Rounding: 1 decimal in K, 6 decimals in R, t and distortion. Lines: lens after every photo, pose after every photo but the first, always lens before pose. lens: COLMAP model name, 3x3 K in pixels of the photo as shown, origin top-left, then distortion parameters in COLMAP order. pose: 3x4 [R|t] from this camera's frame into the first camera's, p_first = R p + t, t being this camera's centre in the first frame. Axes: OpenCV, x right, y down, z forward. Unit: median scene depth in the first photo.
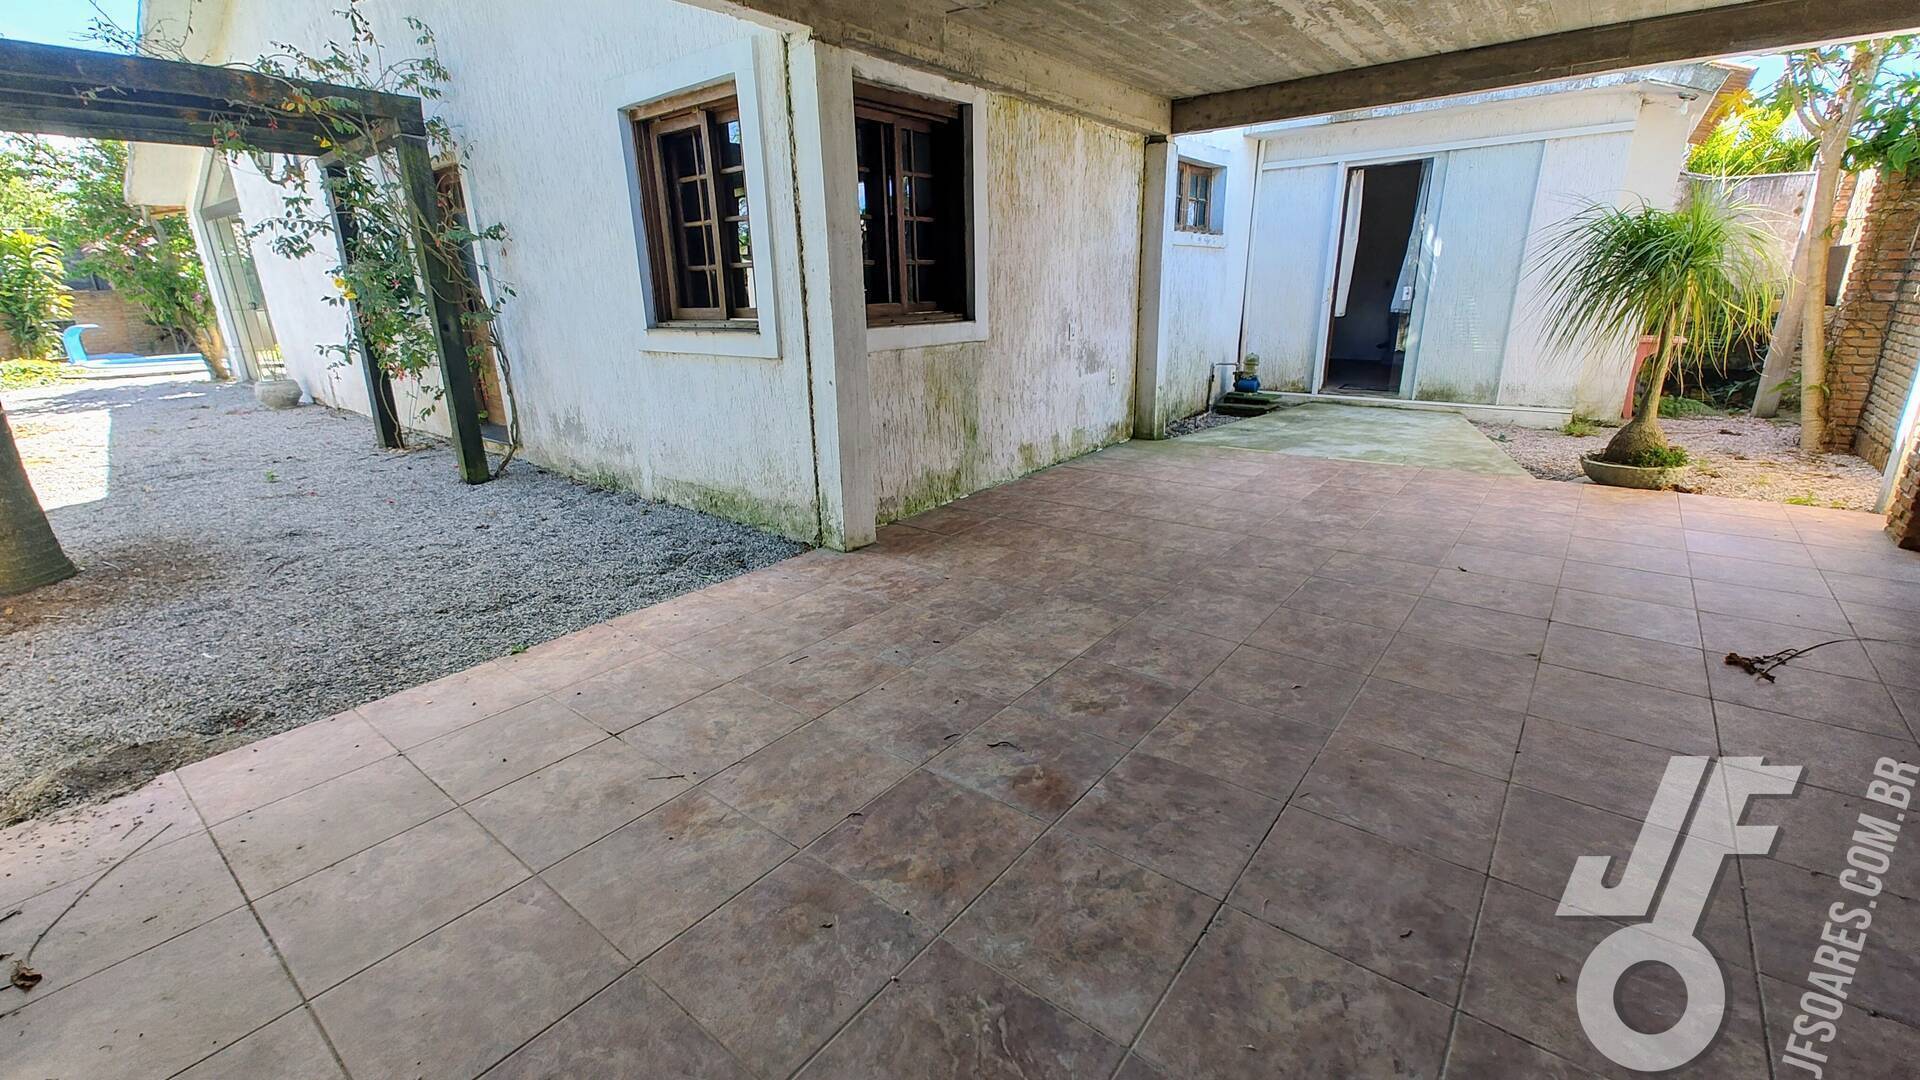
lens RADIAL K [[793.3, 0, 955.7], [0, 793.3, 546.6], [0, 0, 1]] dist [-0.000761, -0.001794]
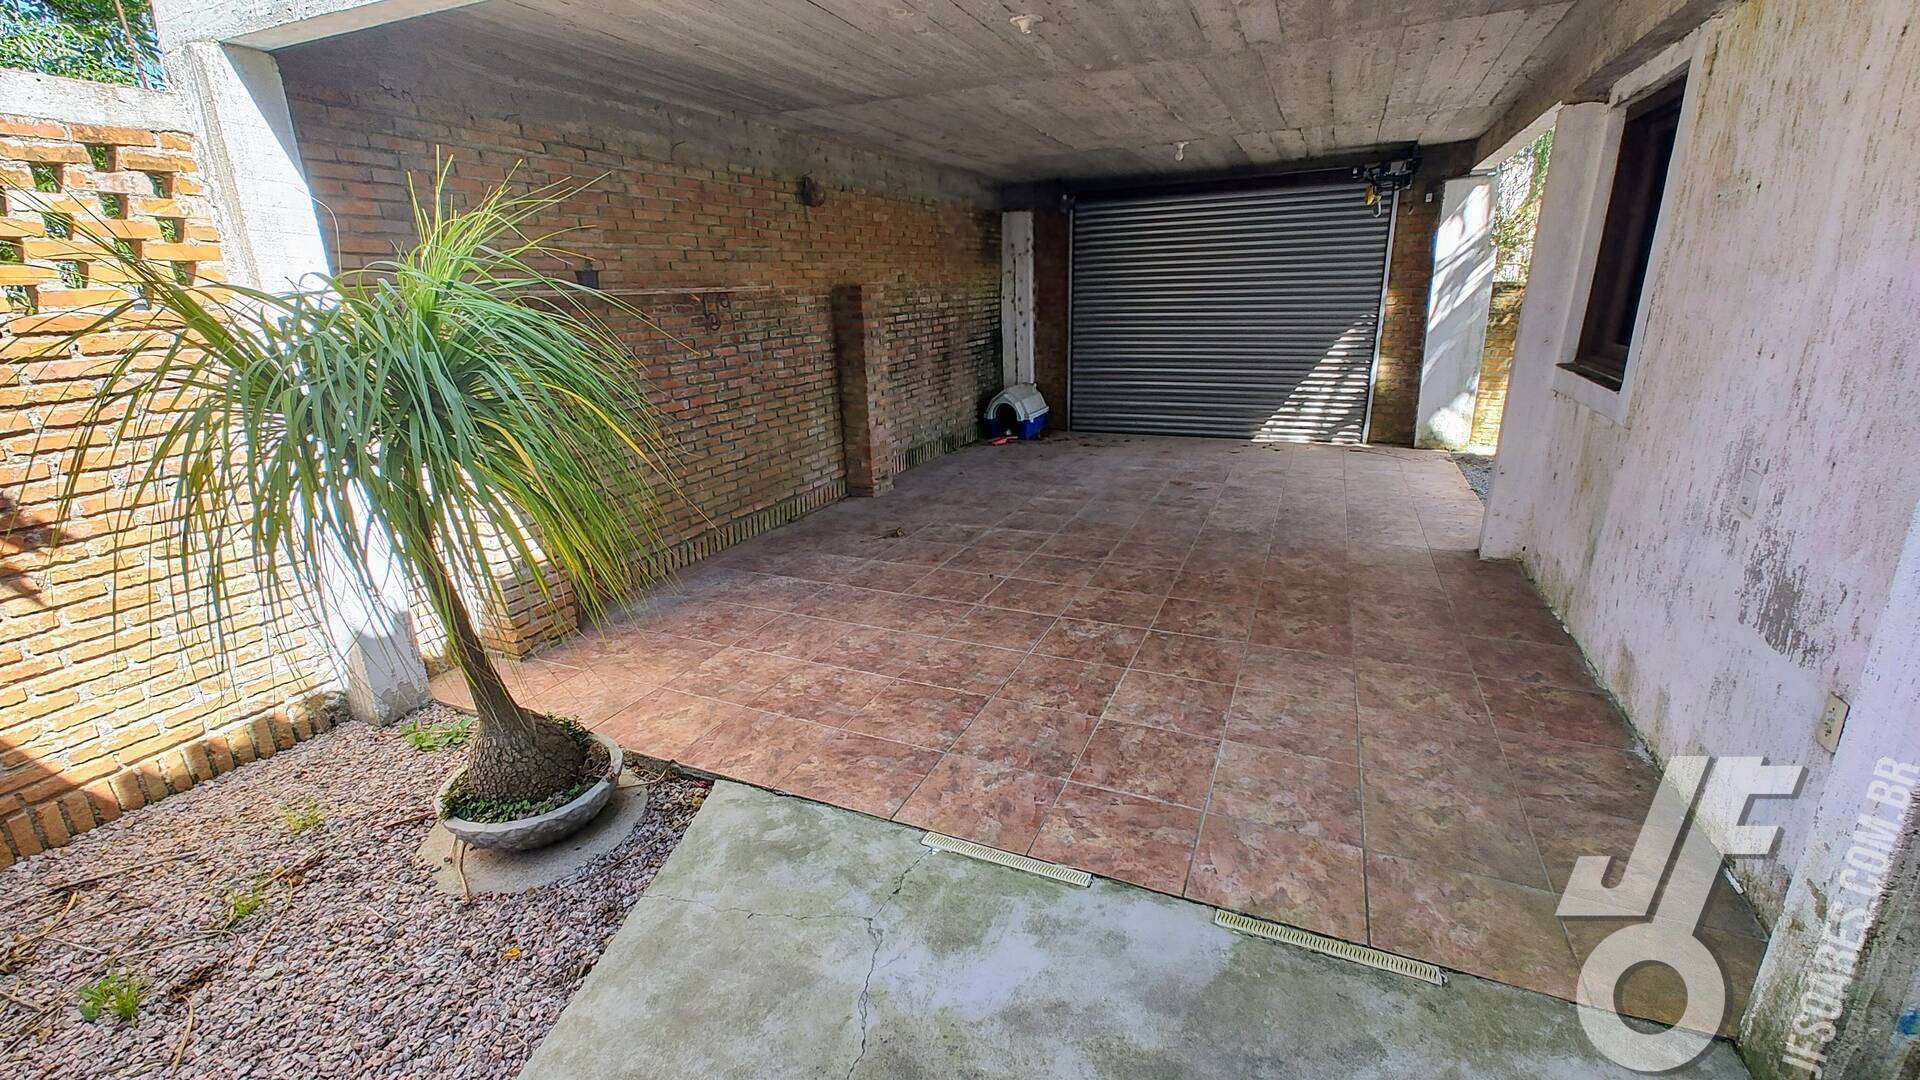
lens RADIAL K [[793.3, 0, 959.3], [0, 793.3, 540.5], [0, 0, 1]] dist [-0.000761, -0.001794]
pose [[-0.966861, 0.122089, -0.224218, 1.017755], [-0.031402, 0.814705, 0.579024, -0.774724], [0.253364, 0.566877, -0.783873, 2.043398]]
